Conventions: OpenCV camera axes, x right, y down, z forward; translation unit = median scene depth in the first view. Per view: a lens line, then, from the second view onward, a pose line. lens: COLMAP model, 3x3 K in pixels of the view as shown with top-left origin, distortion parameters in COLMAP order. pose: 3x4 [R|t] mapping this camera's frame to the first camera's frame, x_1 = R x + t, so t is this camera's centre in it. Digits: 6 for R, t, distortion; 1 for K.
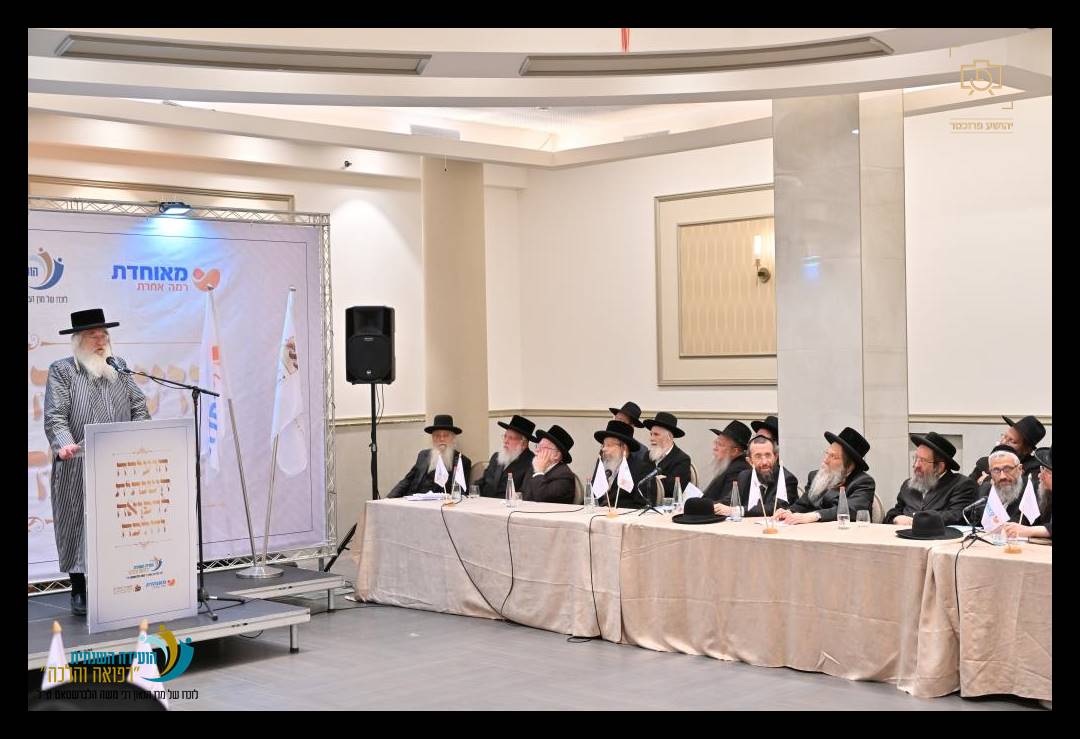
lens RADIAL K [[1448.2, 0, 545.2], [0, 1448.2, 379.3], [0, 0, 1]] dist [-0.003901, 0.000000]
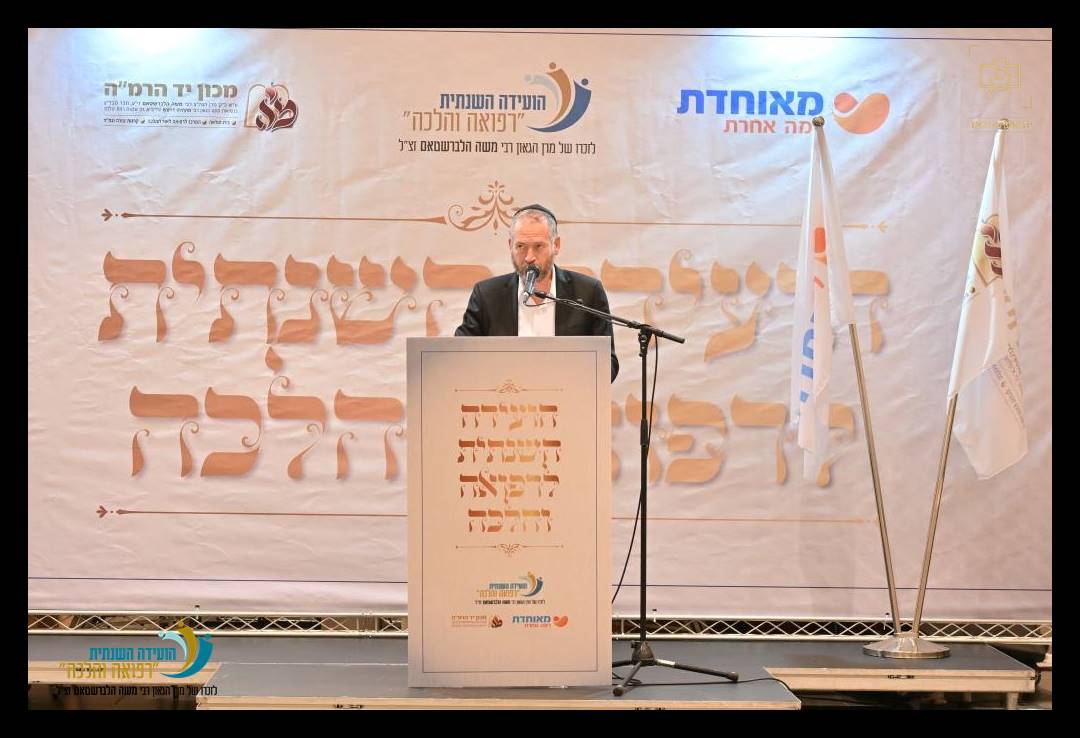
lens RADIAL K [[2585.8, 0, 535.4], [0, 2585.8, 362.0], [0, 0, 1]] dist [0.070857, 0.000000]
pose [[0.732821, 0.031246, -0.679703, 0.364088], [-0.038744, 0.999240, 0.004164, 0.028156], [0.679317, 0.023283, 0.733475, 0.197411]]
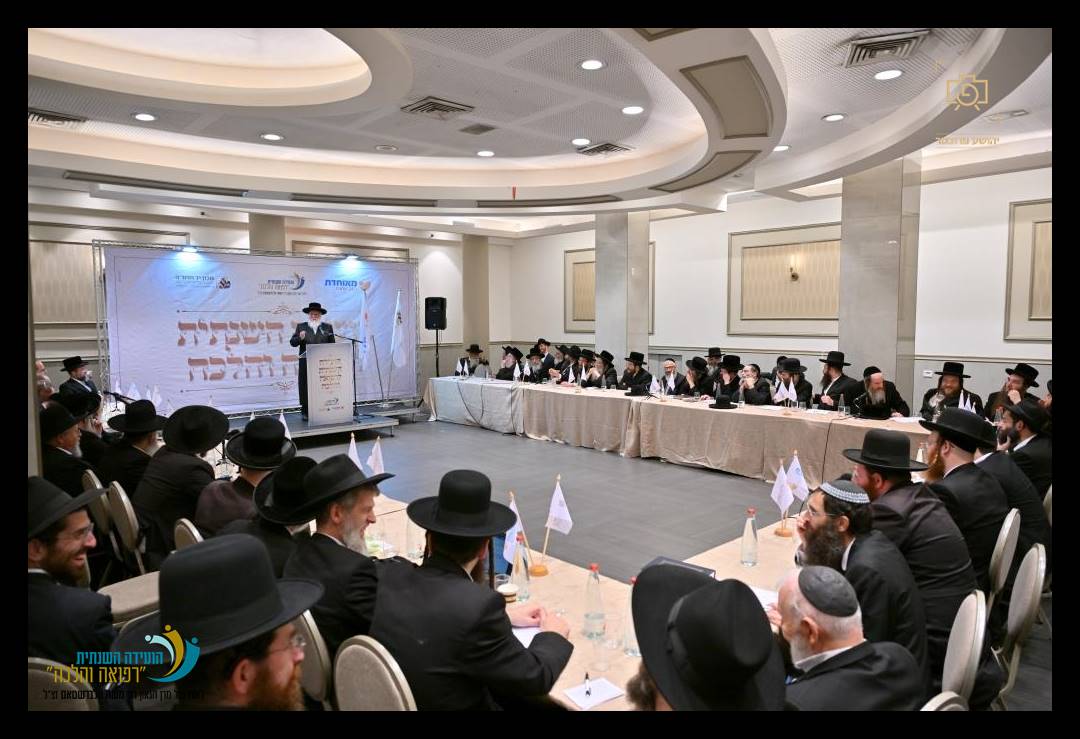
lens RADIAL K [[681.4, 0, 533.1], [0, 681.4, 364.2], [0, 0, 1]] dist [0.000950, 0.001816]
pose [[0.998605, 0.018622, -0.049405, 0.110808], [-0.015891, 0.998354, 0.055099, -0.005184], [0.050350, -0.054237, 0.997258, -0.138953]]
